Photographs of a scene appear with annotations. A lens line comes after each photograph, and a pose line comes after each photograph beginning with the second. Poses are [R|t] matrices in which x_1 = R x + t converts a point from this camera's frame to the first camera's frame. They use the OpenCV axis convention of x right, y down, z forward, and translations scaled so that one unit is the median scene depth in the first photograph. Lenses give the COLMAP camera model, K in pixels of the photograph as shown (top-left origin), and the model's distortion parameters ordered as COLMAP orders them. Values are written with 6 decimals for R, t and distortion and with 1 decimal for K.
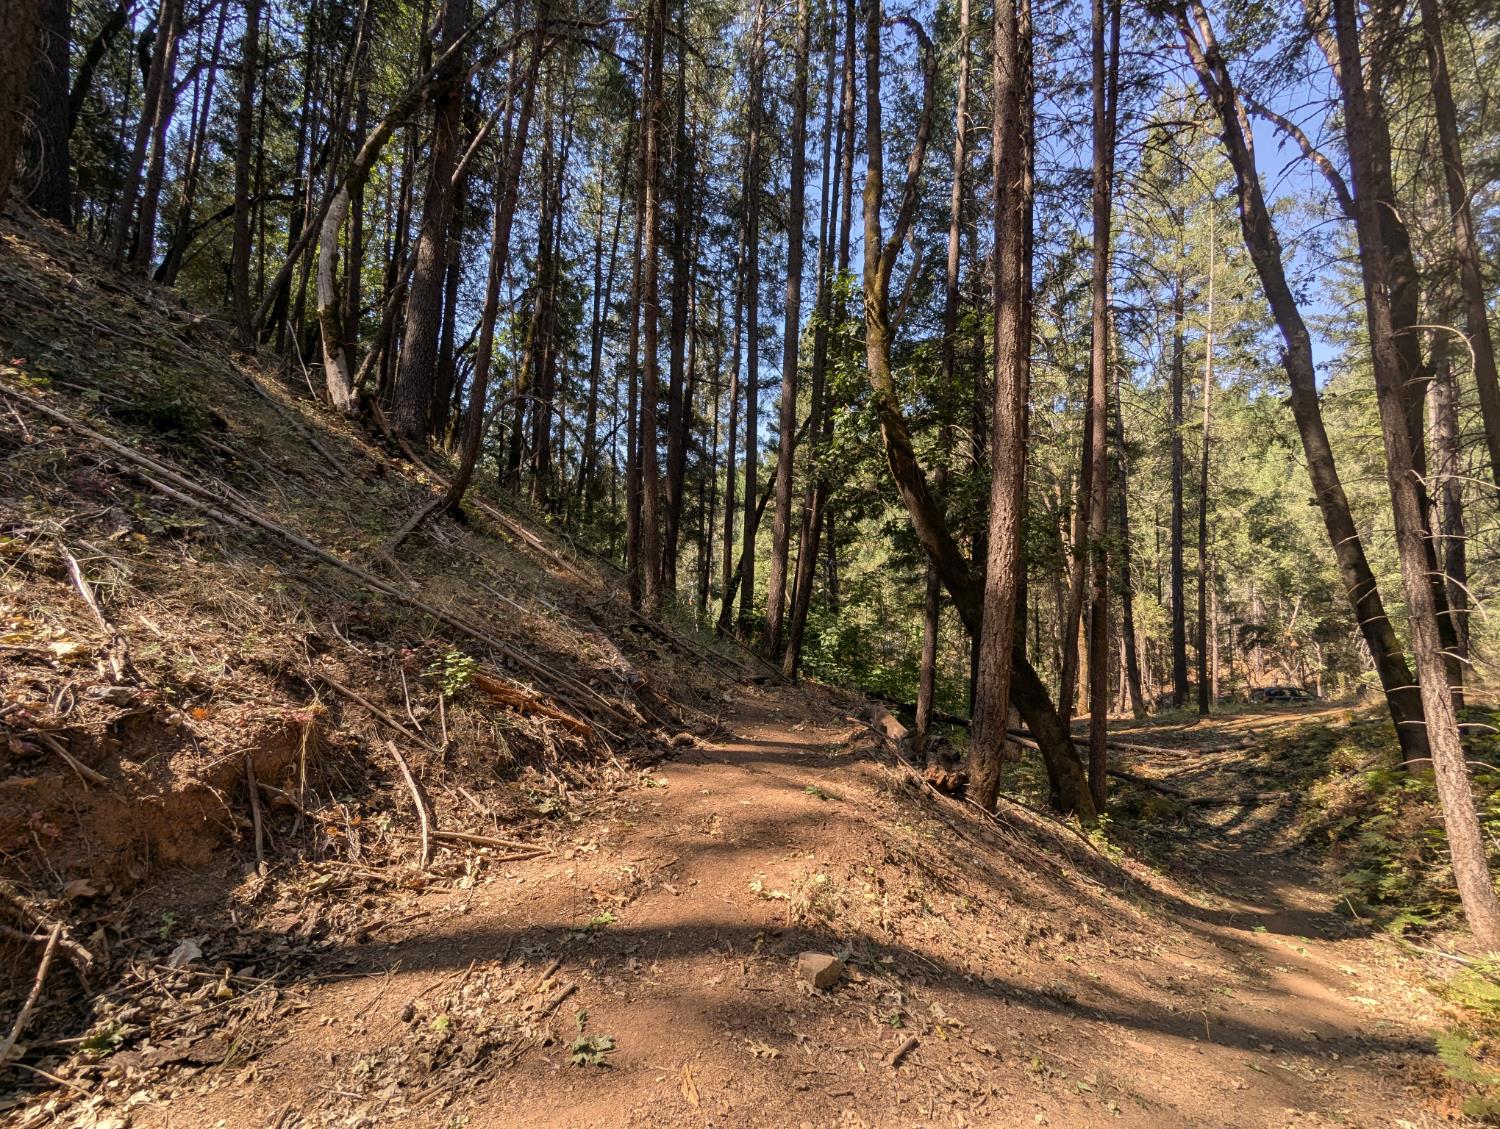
lens RADIAL K [[679.5, 0, 750.0], [0, 679.5, 564.5], [0, 0, 1]] dist [0.001449, 0.000324]
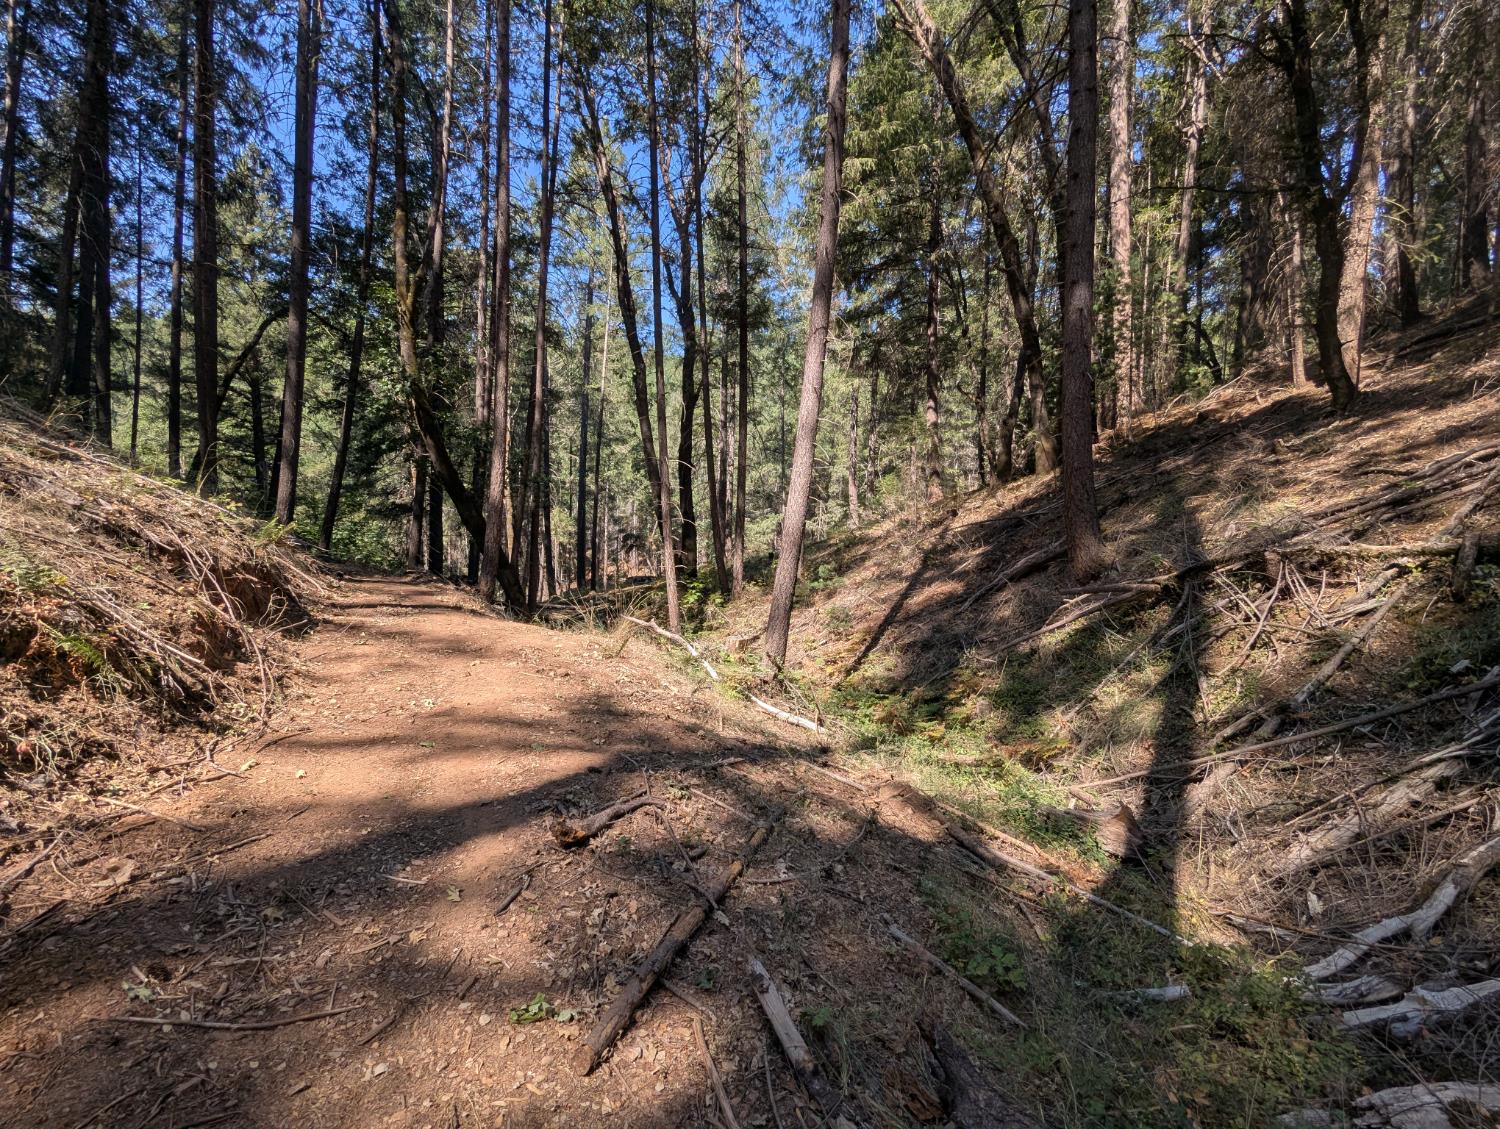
lens RADIAL K [[724.4, 0, 747.7], [0, 724.4, 554.9], [0, 0, 1]] dist [0.005009, 0.001423]
pose [[0.712641, -0.018250, 0.701292, -0.112276], [-0.059256, 0.994523, 0.086096, -0.006382], [-0.699022, -0.102911, 0.707657, -0.199062]]
